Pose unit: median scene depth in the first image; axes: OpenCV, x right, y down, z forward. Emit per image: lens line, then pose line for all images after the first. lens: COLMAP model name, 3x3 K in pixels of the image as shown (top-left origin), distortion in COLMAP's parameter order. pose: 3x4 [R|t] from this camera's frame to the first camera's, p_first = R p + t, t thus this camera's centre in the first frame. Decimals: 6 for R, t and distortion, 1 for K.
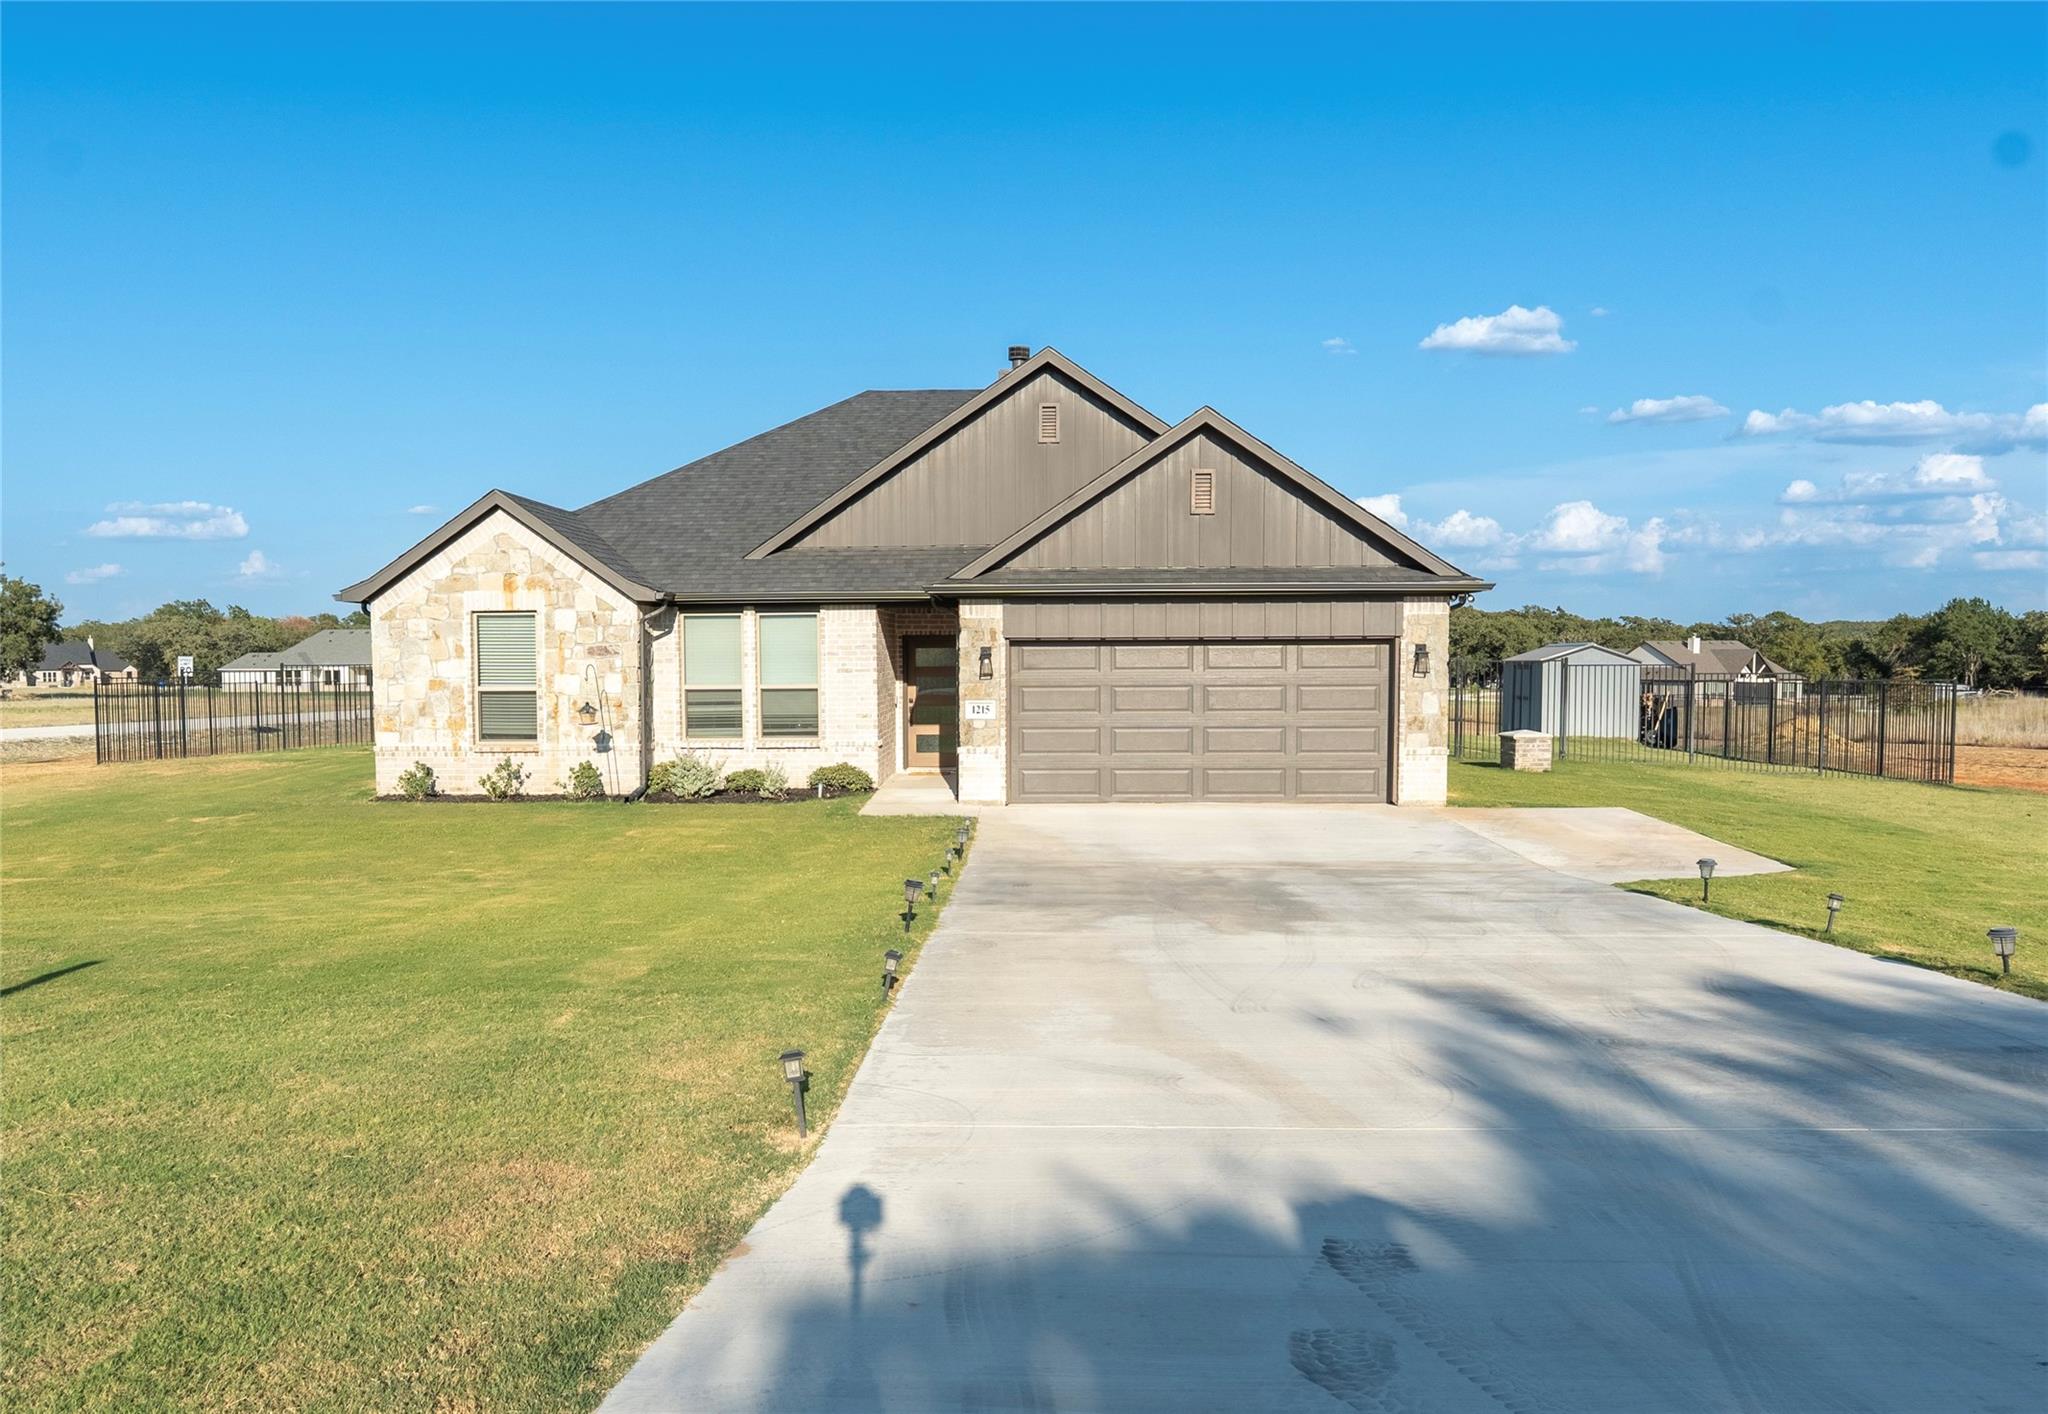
lens RADIAL K [[1768.7, 0, 1023.8], [0, 1768.7, 707.5], [0, 0, 1]] dist [0.011042, 0.001403]
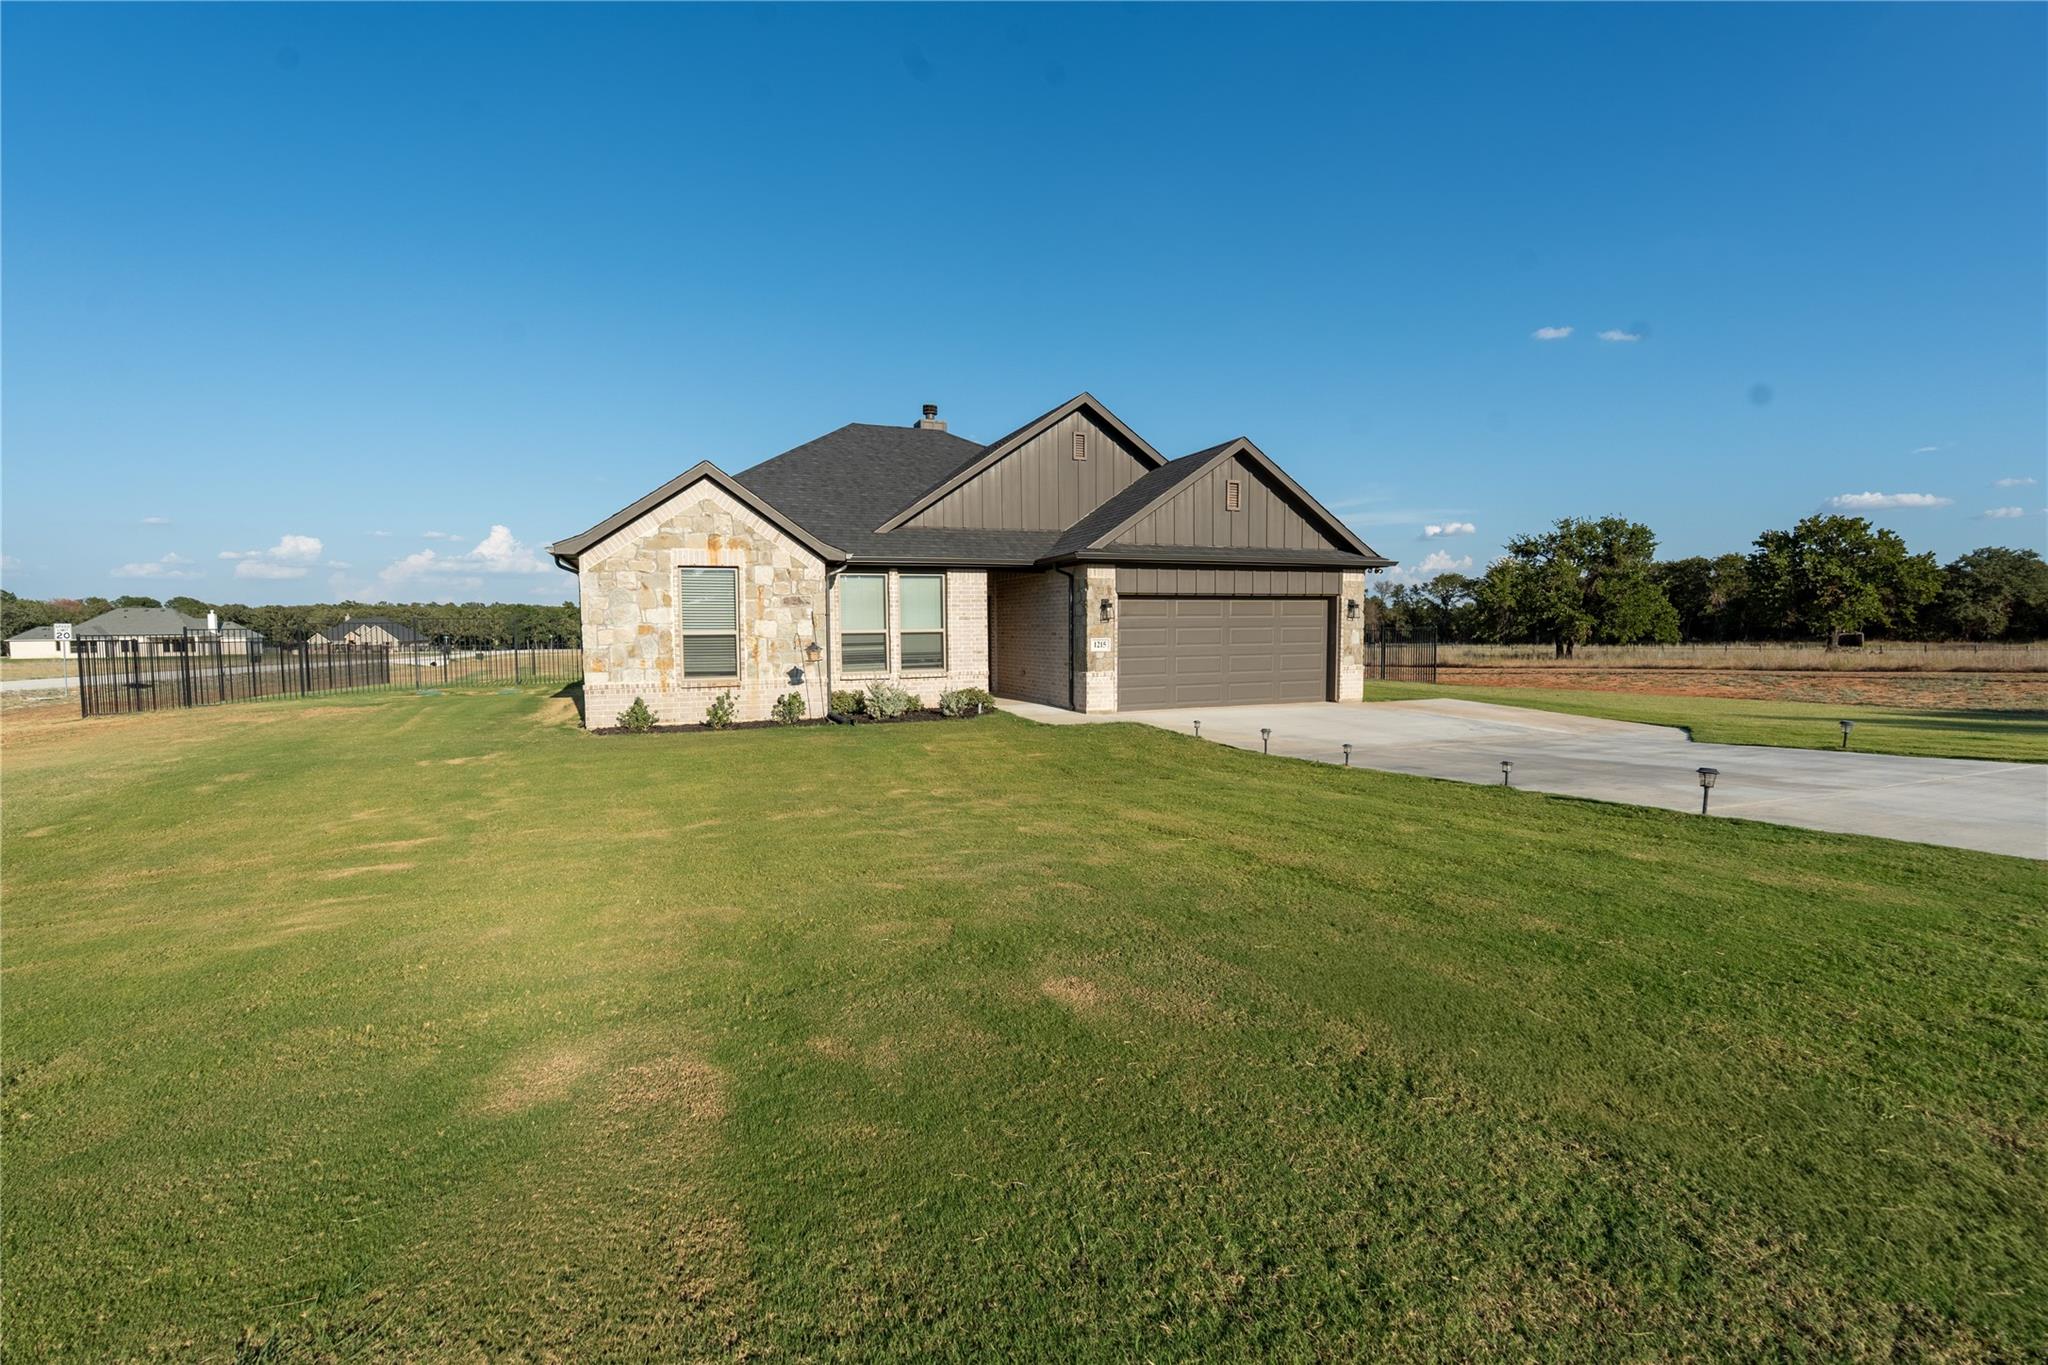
lens RADIAL K [[939.4, 0, 1023.8], [0, 939.4, 674.5], [0, 0, 1]] dist [-0.001278, -0.000141]
pose [[0.893055, -0.025726, 0.449212, -0.387822], [0.019042, 0.999631, 0.019391, 0.008832], [-0.449544, -0.008764, 0.893215, 0.353411]]
